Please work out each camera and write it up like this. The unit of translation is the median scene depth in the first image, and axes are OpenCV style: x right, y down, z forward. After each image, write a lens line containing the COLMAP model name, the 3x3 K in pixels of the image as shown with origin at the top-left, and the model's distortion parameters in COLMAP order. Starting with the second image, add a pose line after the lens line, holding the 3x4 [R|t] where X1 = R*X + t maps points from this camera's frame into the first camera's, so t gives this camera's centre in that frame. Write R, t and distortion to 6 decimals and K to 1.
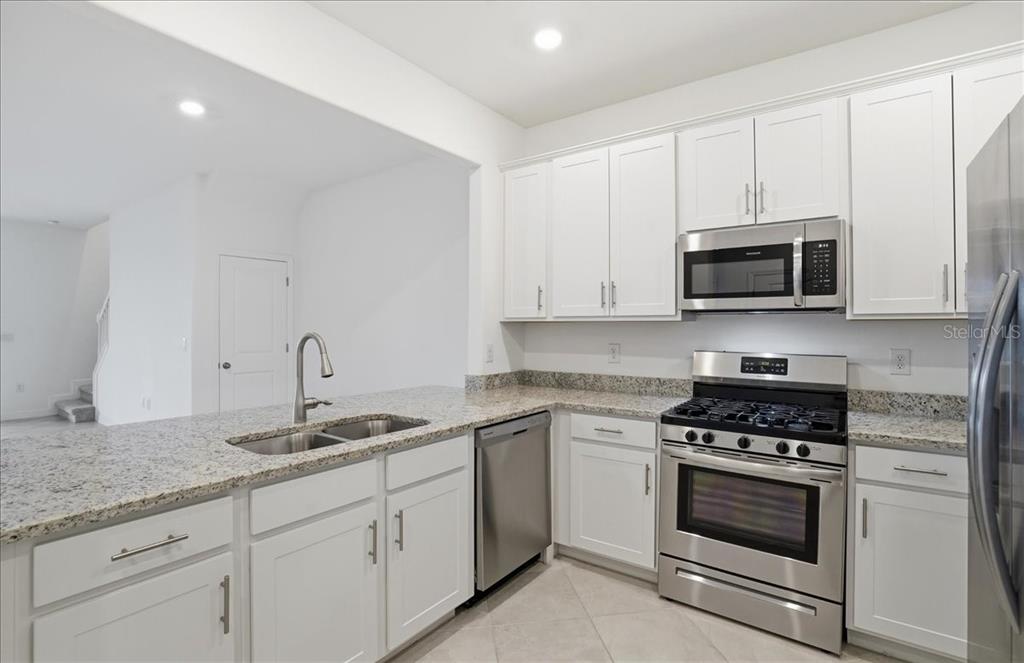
lens RADIAL K [[483.1, 0, 515.1], [0, 483.1, 324.7], [0, 0, 1]] dist [-0.055176, 0.024621]
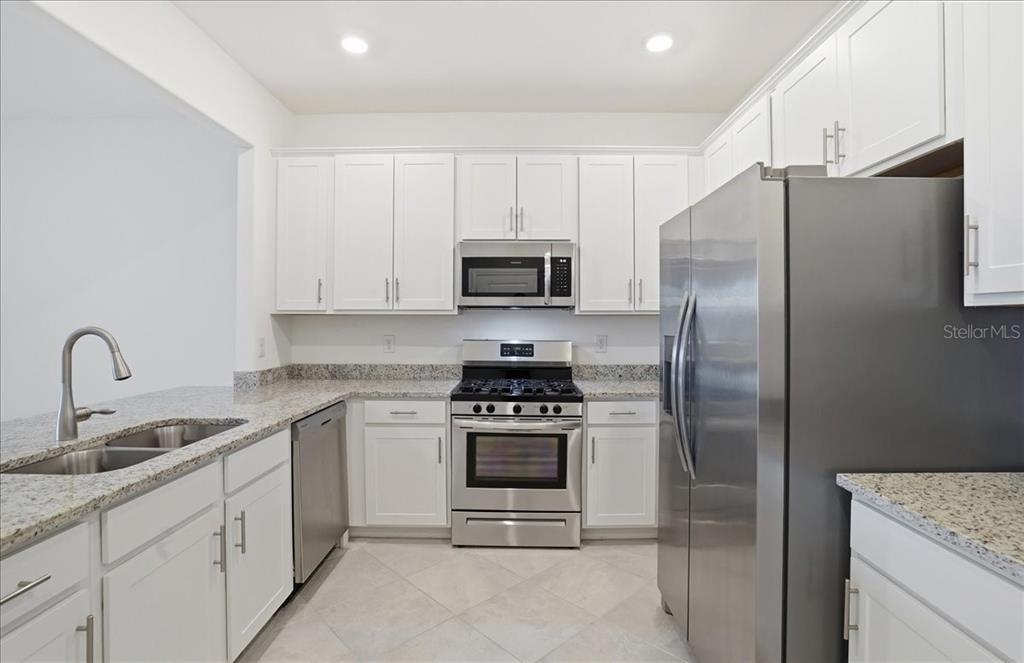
lens RADIAL K [[483.1, 0, 515.1], [0, 483.1, 324.7], [0, 0, 1]] dist [-0.055176, 0.024621]
pose [[0.817213, -0.005872, 0.576305, -0.258596], [-0.003037, 0.999890, 0.014494, -0.001066], [-0.576327, -0.013595, 0.817106, -0.064025]]
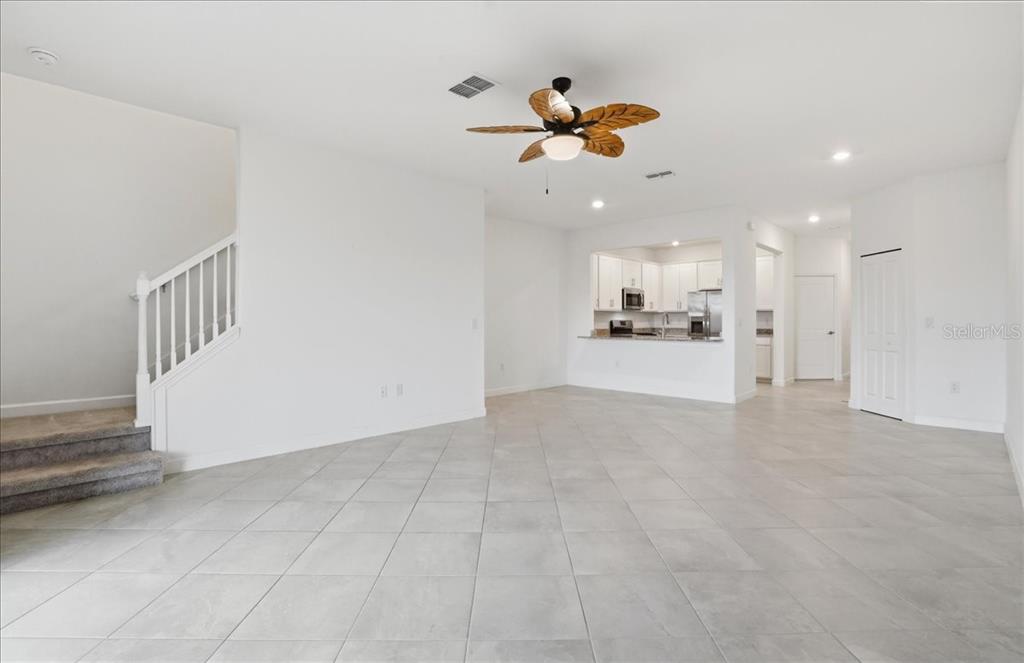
lens RADIAL K [[483.1, 0, 515.1], [0, 483.1, 324.7], [0, 0, 1]] dist [-0.055176, 0.024621]
pose [[0.155414, -0.007133, 0.987824, -3.953458], [-0.006346, 0.999946, 0.008219, 0.079761], [-0.987829, -0.007546, 0.155361, 1.419190]]
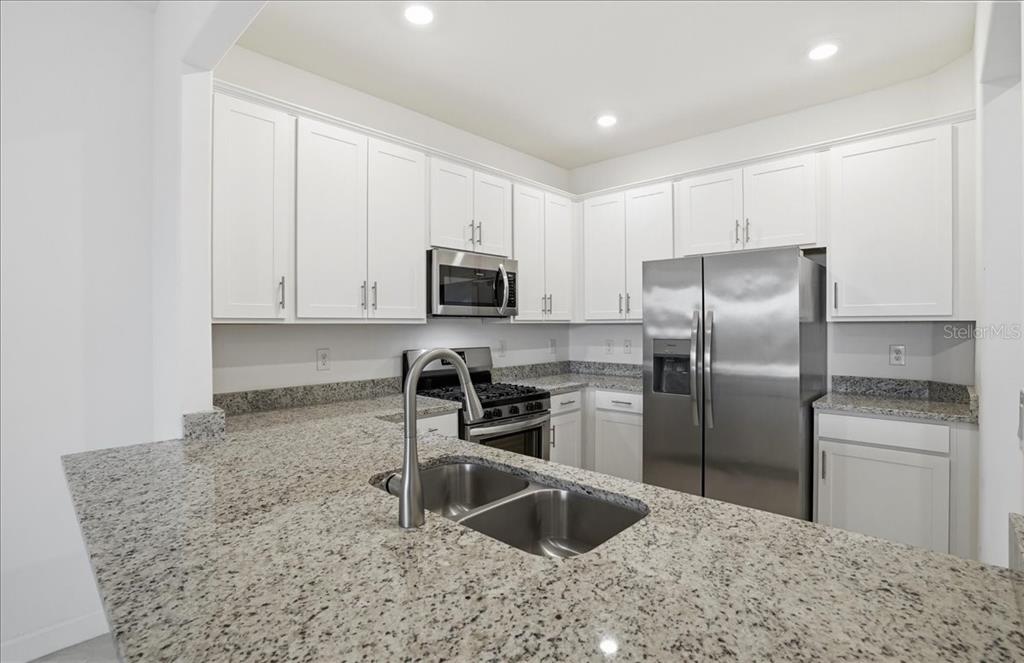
lens RADIAL K [[483.1, 0, 515.1], [0, 483.1, 324.7], [0, 0, 1]] dist [-0.055176, 0.024621]
pose [[0.127009, -0.003336, 0.991896, -0.862609], [-0.002775, 0.999989, 0.003718, -0.011724], [-0.991898, -0.003225, 0.126998, 0.747014]]
